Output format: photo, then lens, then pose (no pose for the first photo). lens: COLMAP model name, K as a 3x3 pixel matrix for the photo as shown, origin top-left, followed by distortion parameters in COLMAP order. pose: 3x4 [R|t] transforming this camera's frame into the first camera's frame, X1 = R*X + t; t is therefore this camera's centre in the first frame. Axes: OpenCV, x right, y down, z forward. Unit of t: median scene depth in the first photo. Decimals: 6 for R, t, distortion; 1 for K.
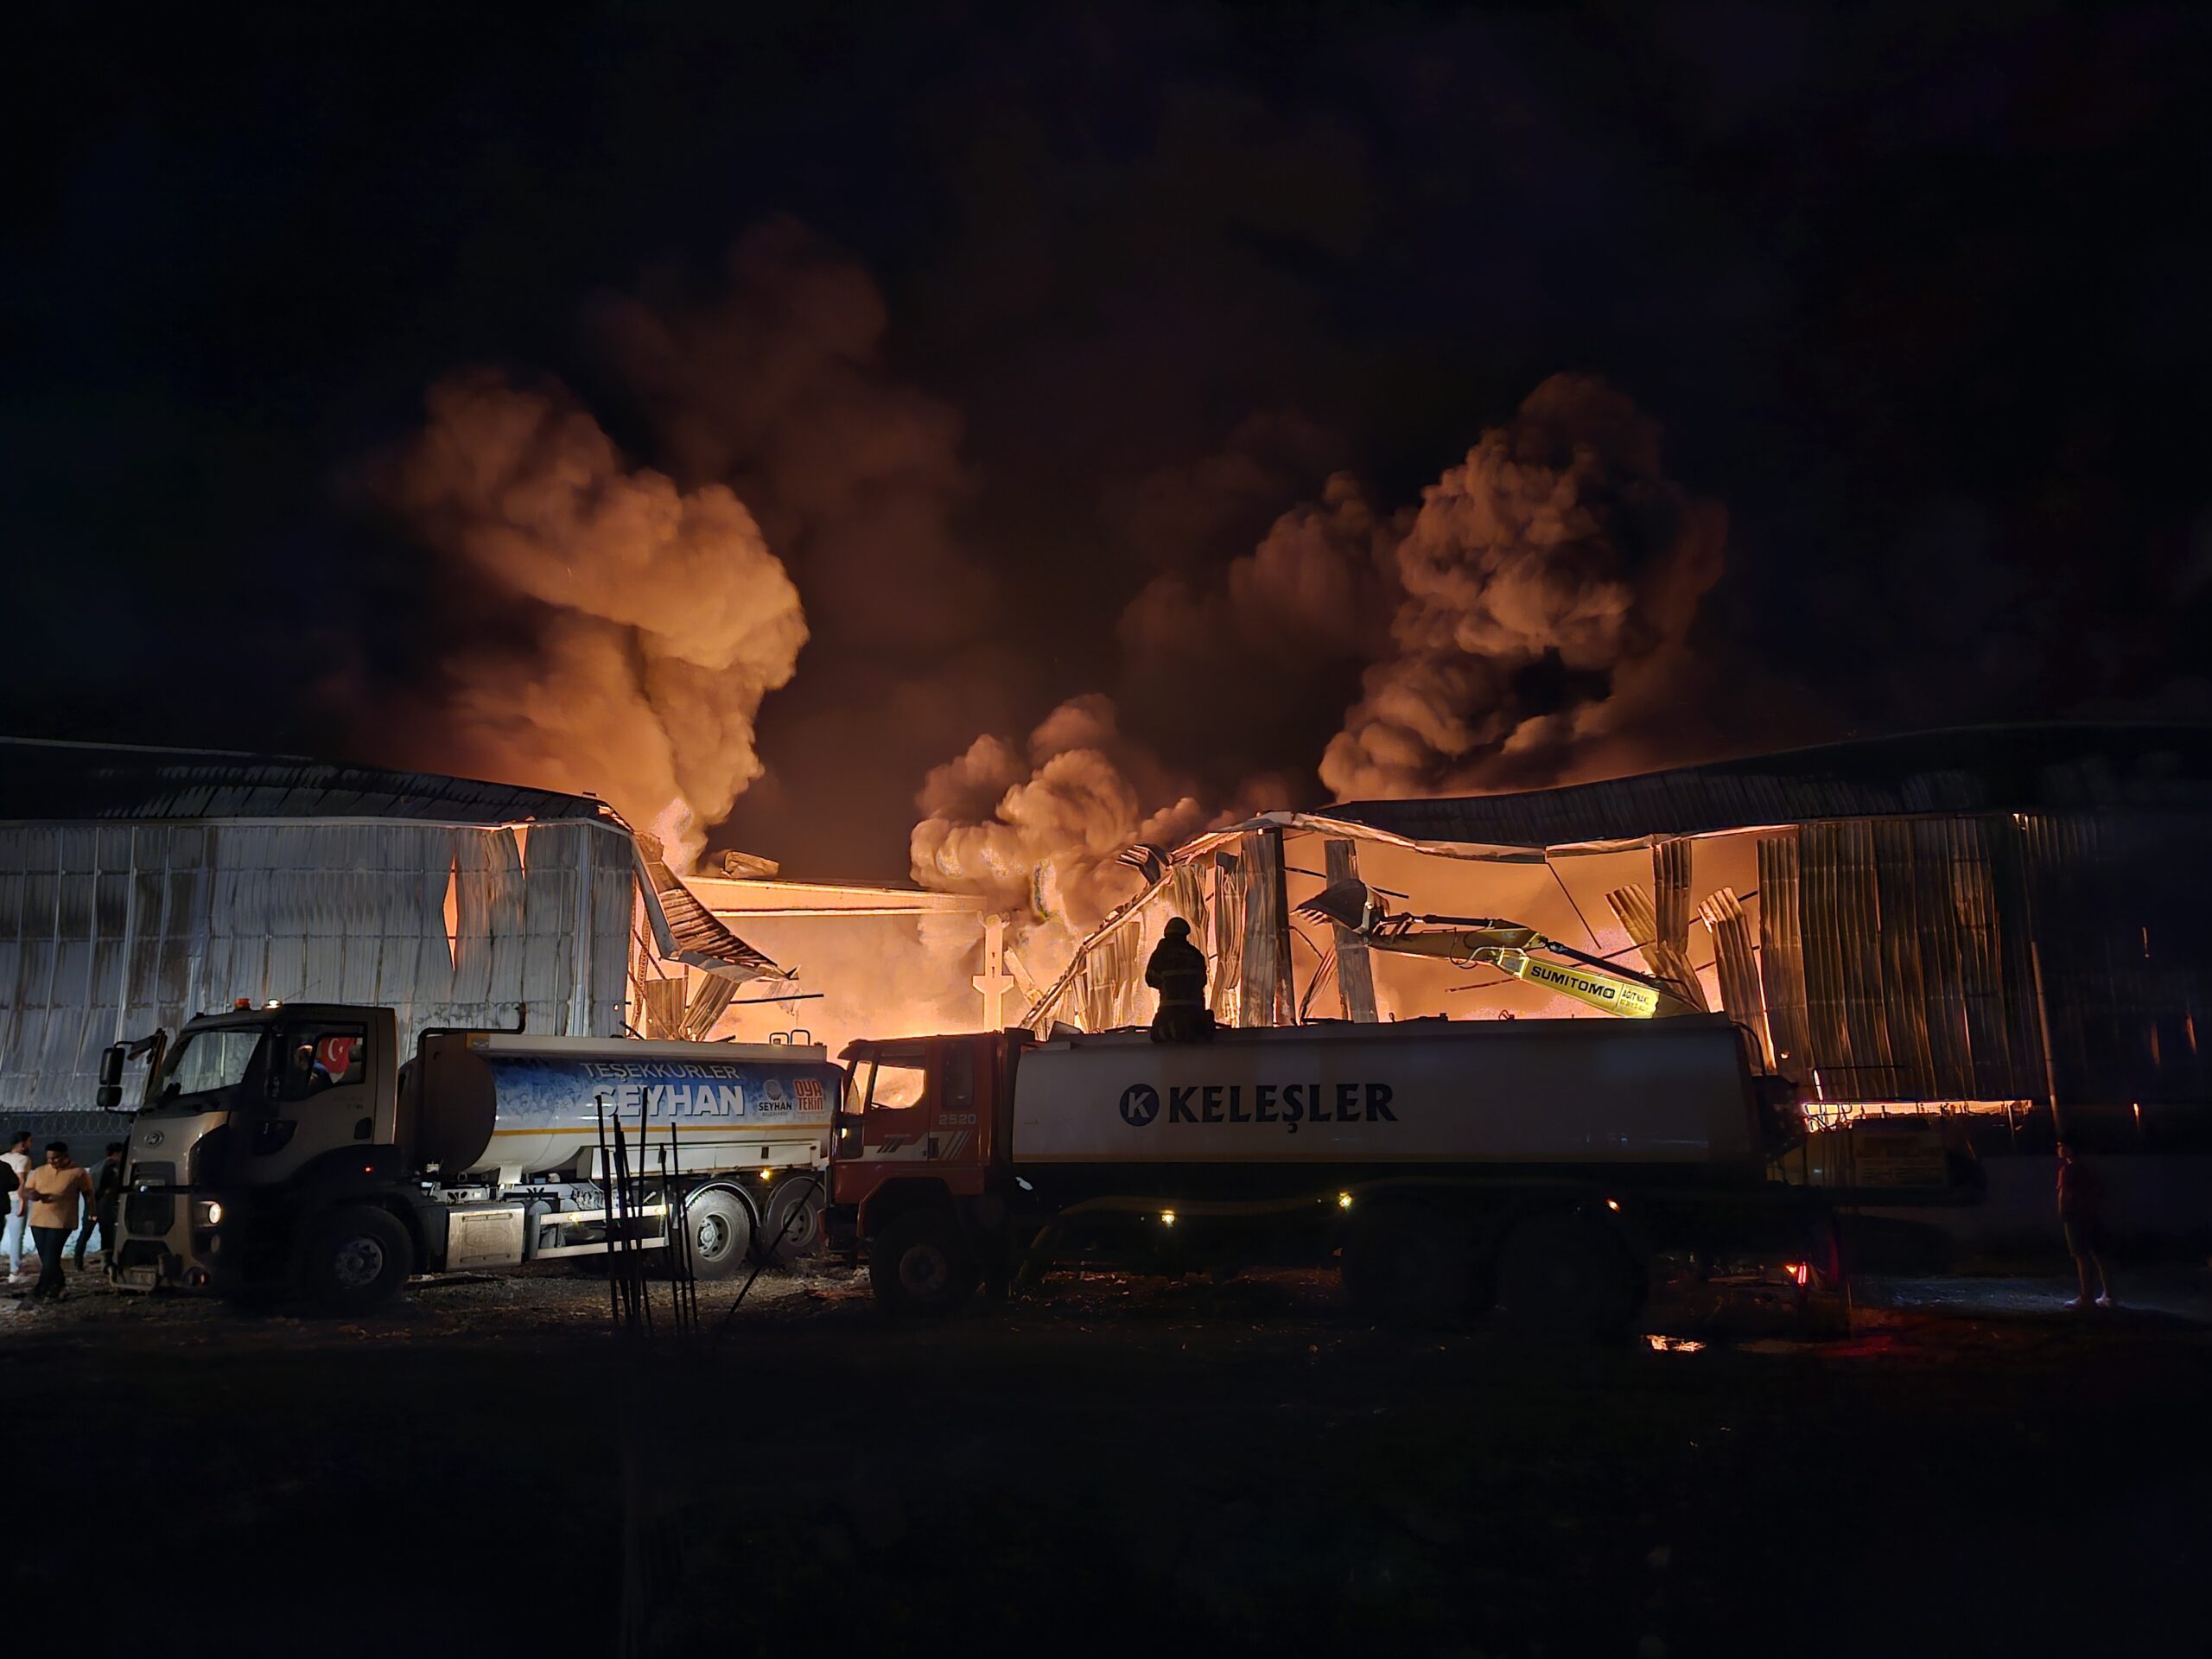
lens RADIAL K [[1496.0, 0, 1106.2], [0, 1496.0, 823.5], [0, 0, 1]] dist [0.055802, -0.004571]
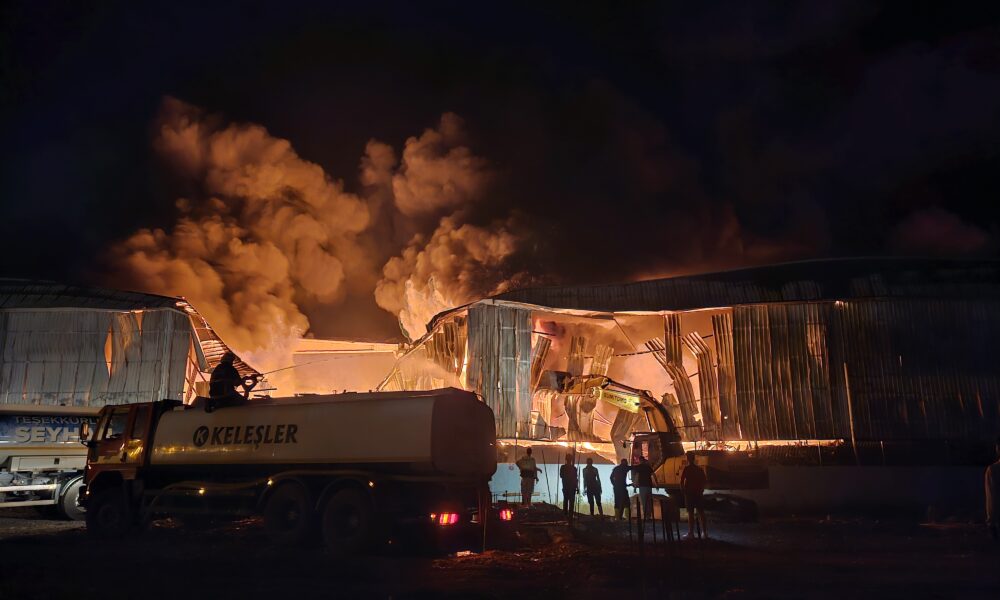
lens RADIAL K [[678.7, 0, 500.4], [0, 678.7, 305.9], [0, 0, 1]] dist [0.043415, -0.004377]
pose [[0.997689, -0.006537, -0.067631, 0.203585], [0.005588, 0.999883, -0.014217, 0.011035], [0.067716, 0.013806, 0.997609, 0.039542]]
